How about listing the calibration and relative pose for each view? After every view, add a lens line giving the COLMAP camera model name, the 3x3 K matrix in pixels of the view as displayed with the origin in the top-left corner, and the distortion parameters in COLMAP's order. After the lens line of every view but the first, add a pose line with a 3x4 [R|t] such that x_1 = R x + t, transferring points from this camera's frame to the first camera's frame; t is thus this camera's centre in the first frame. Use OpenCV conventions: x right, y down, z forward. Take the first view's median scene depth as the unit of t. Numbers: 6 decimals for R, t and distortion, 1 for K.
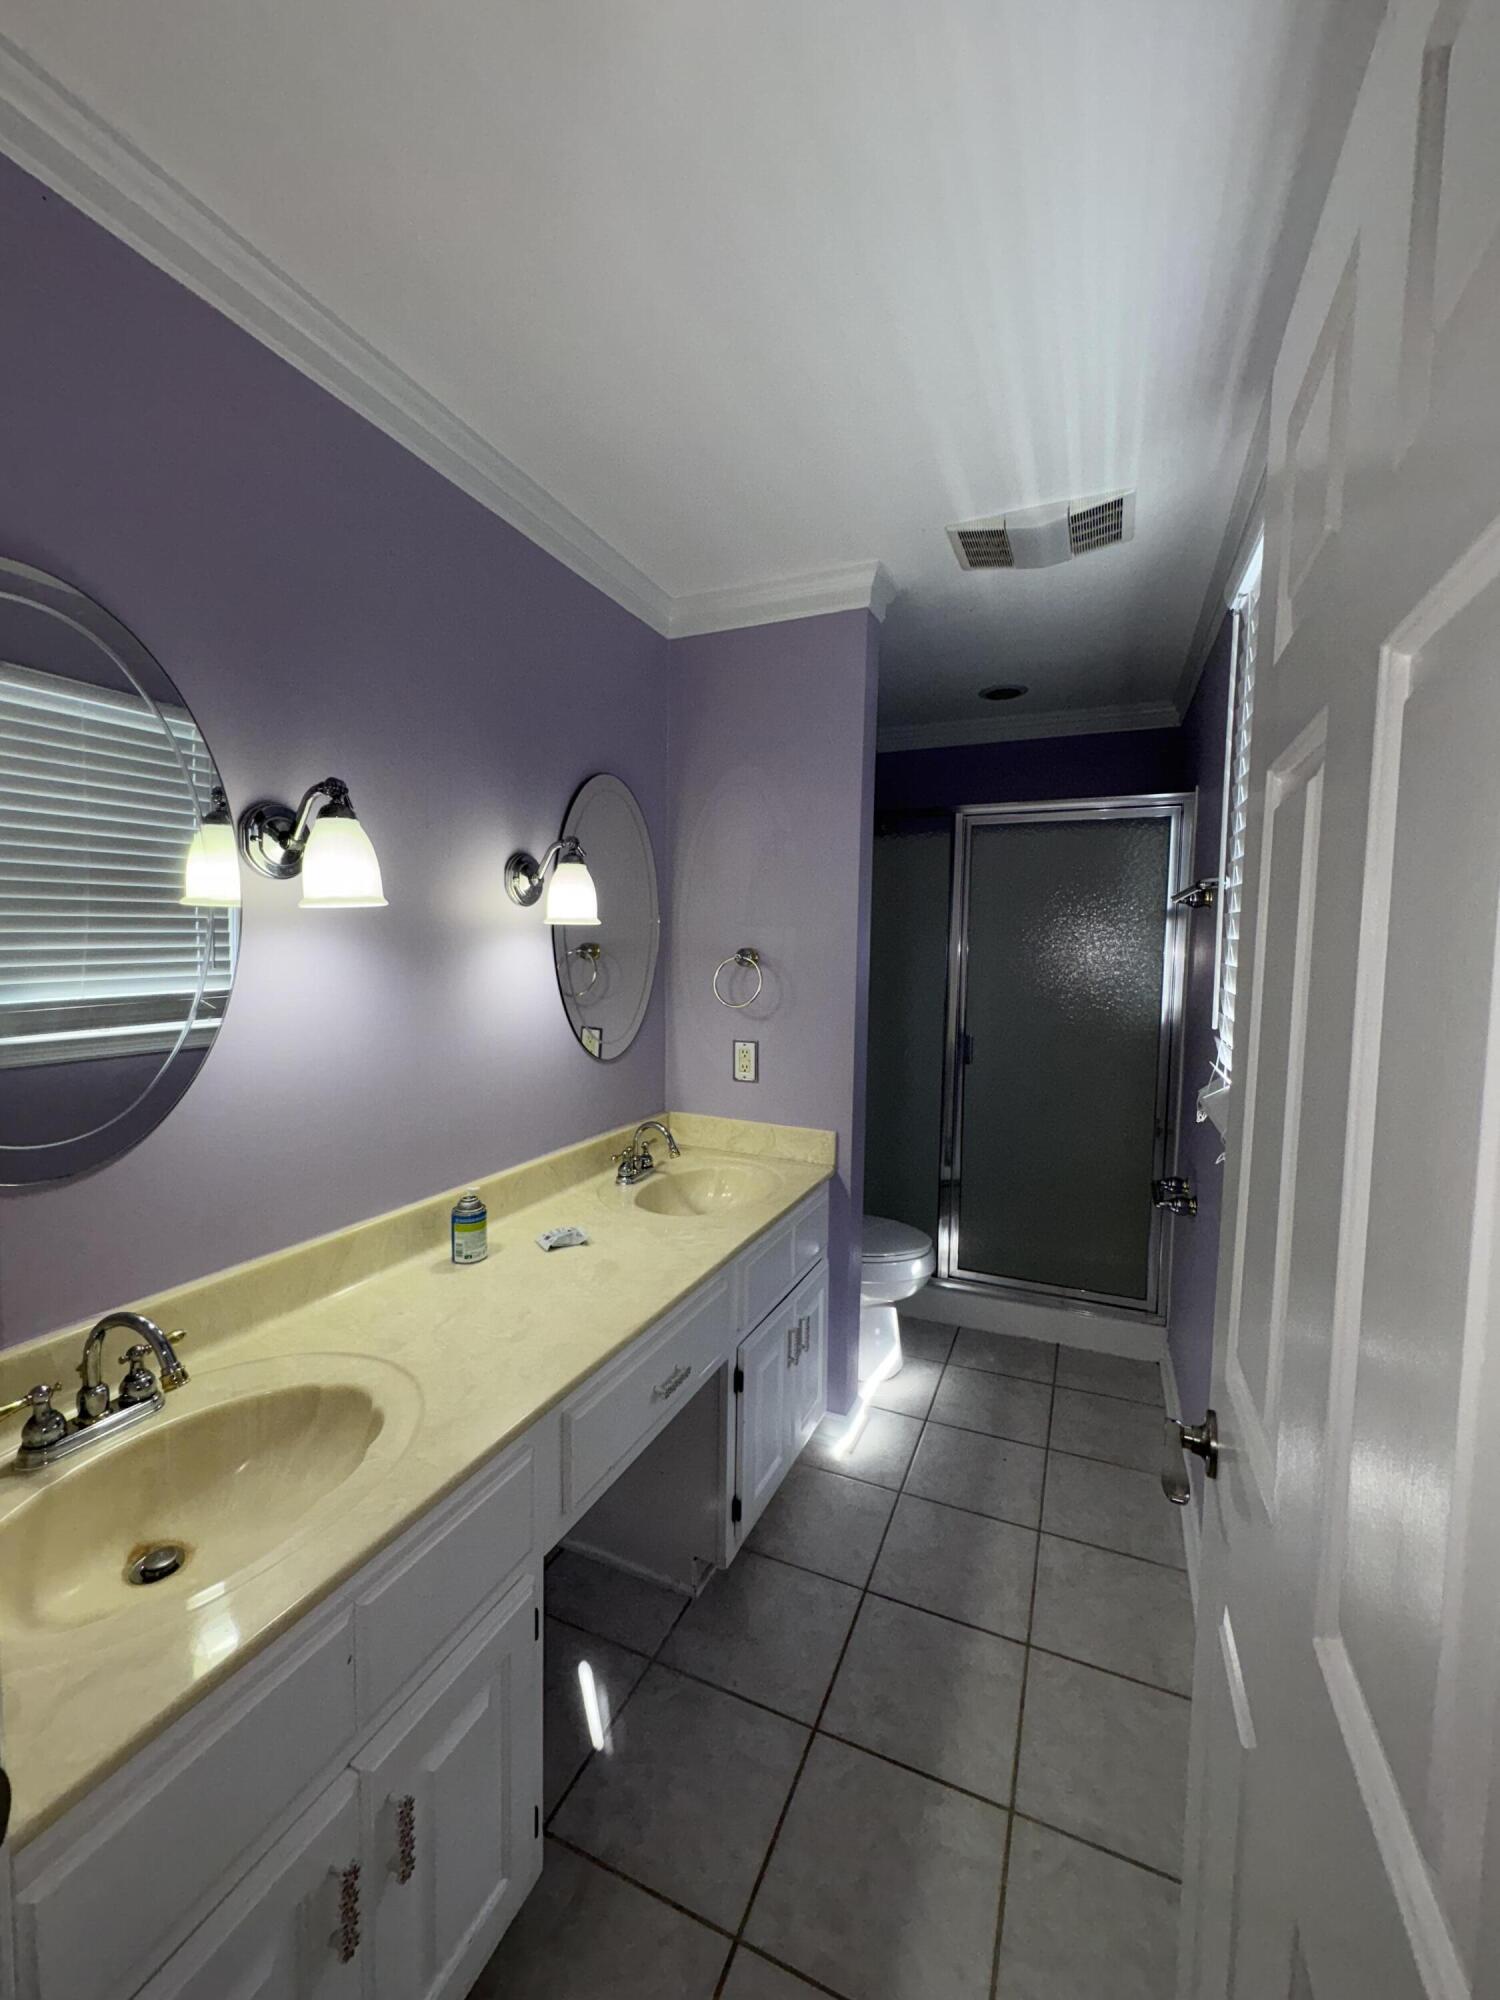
lens RADIAL K [[795.9, 0, 759.4], [0, 795.9, 1003.1], [0, 0, 1]] dist [0.000760, -0.000083]
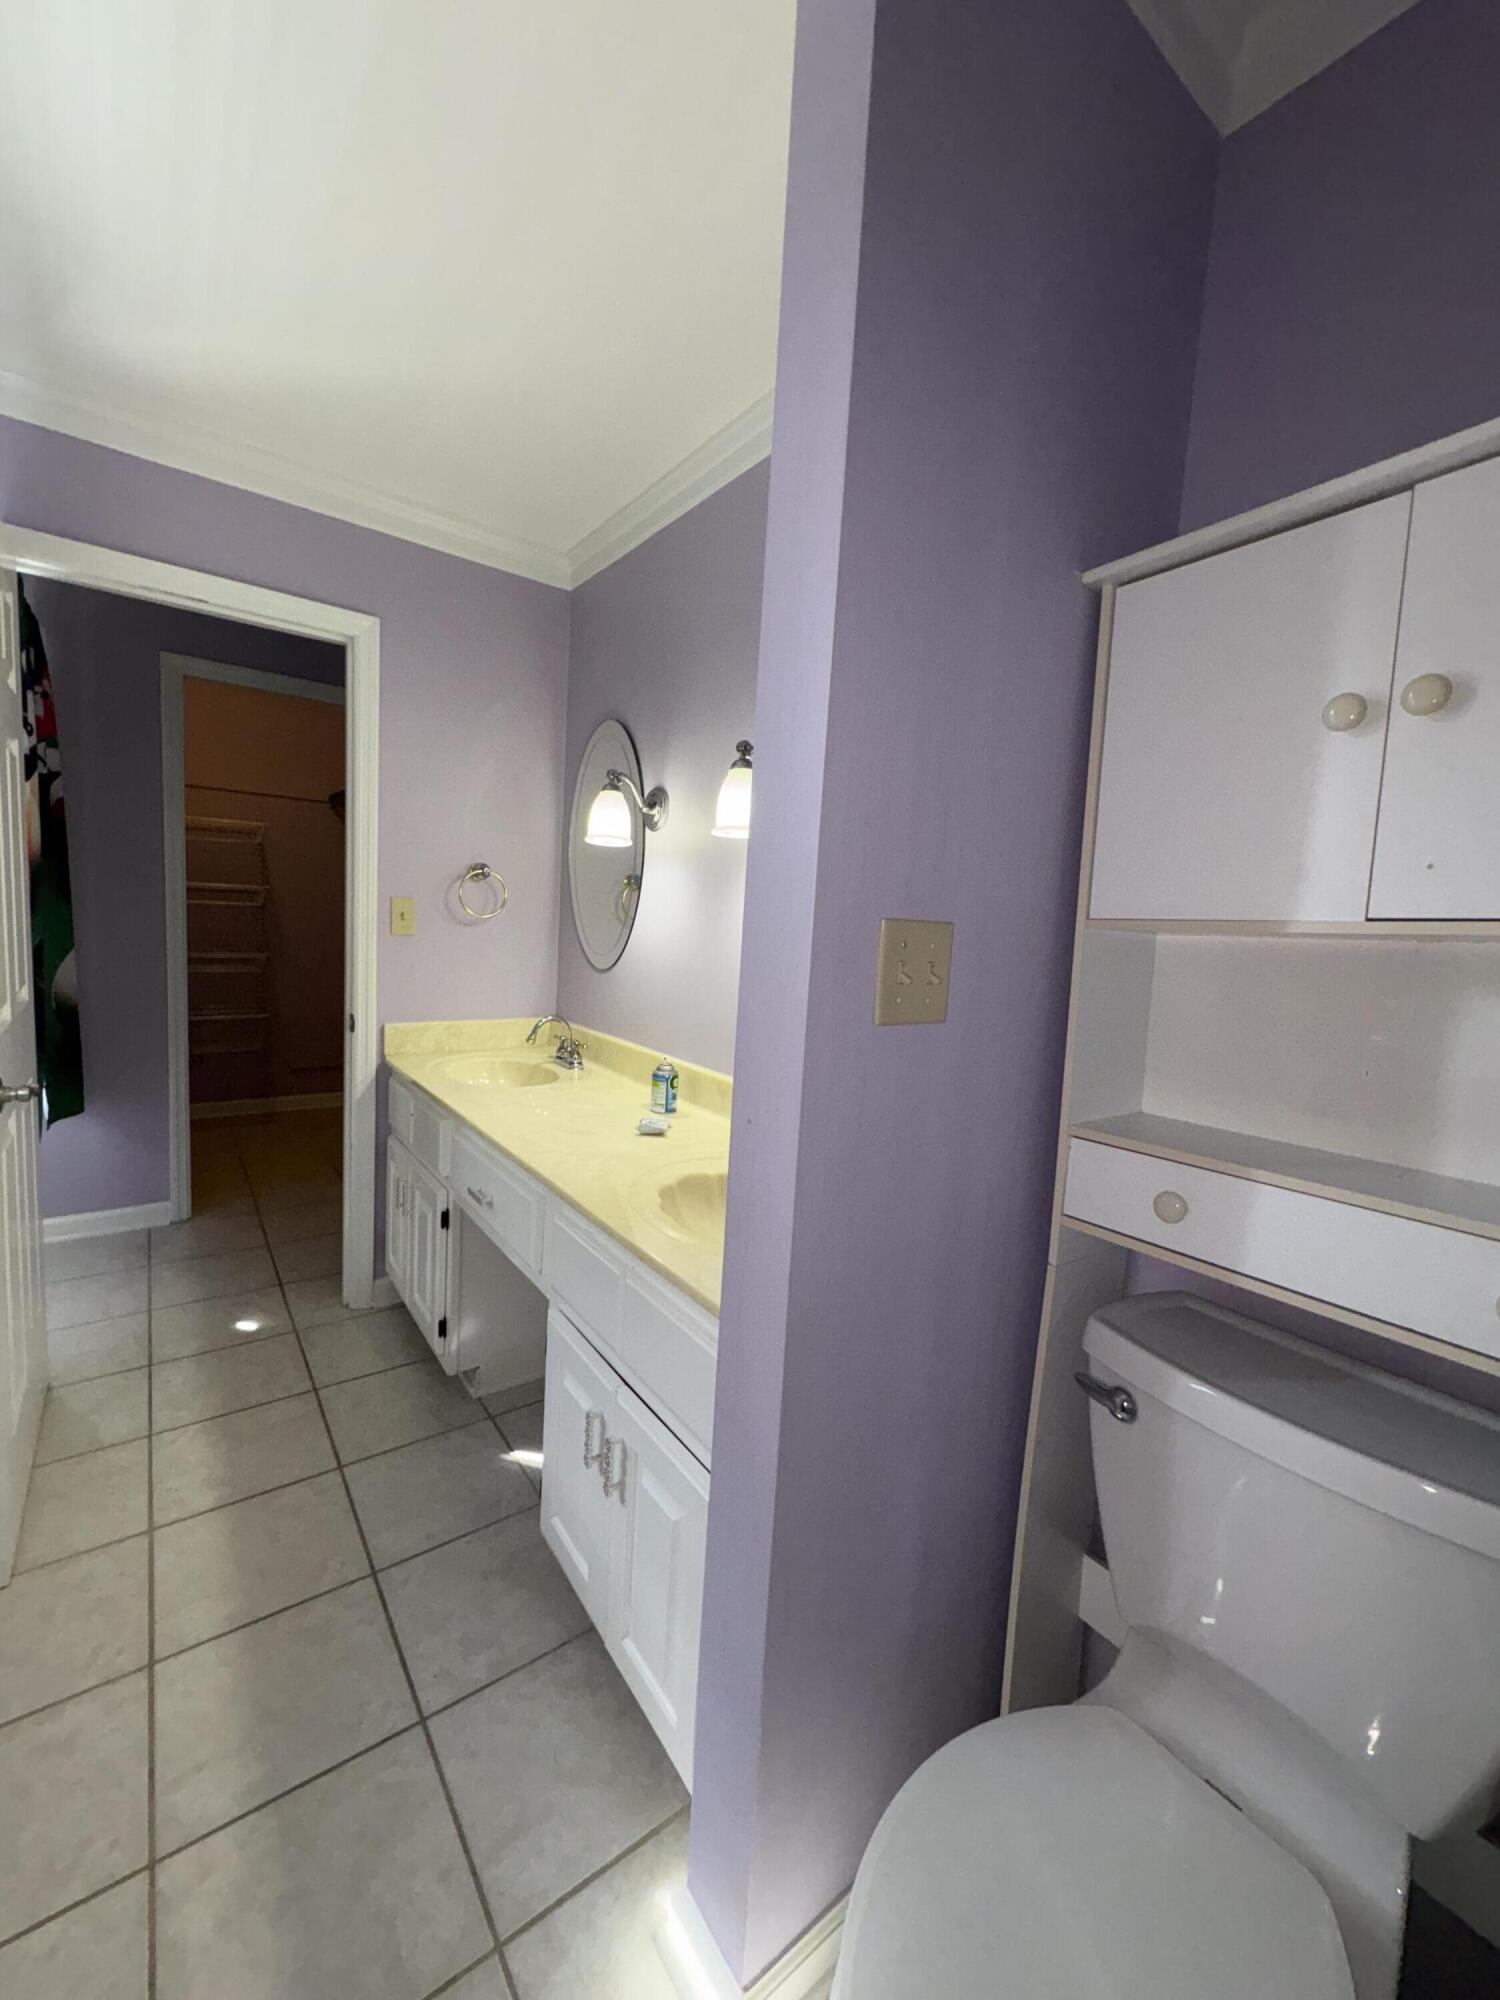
lens RADIAL K [[795.9, 0, 759.4], [0, 795.9, 1003.1], [0, 0, 1]] dist [0.000760, -0.000083]
pose [[-0.491051, 0.037583, -0.870320, 0.653118], [-0.135051, 0.983706, 0.118677, -0.028067], [0.860599, 0.175814, -0.477974, 1.664633]]
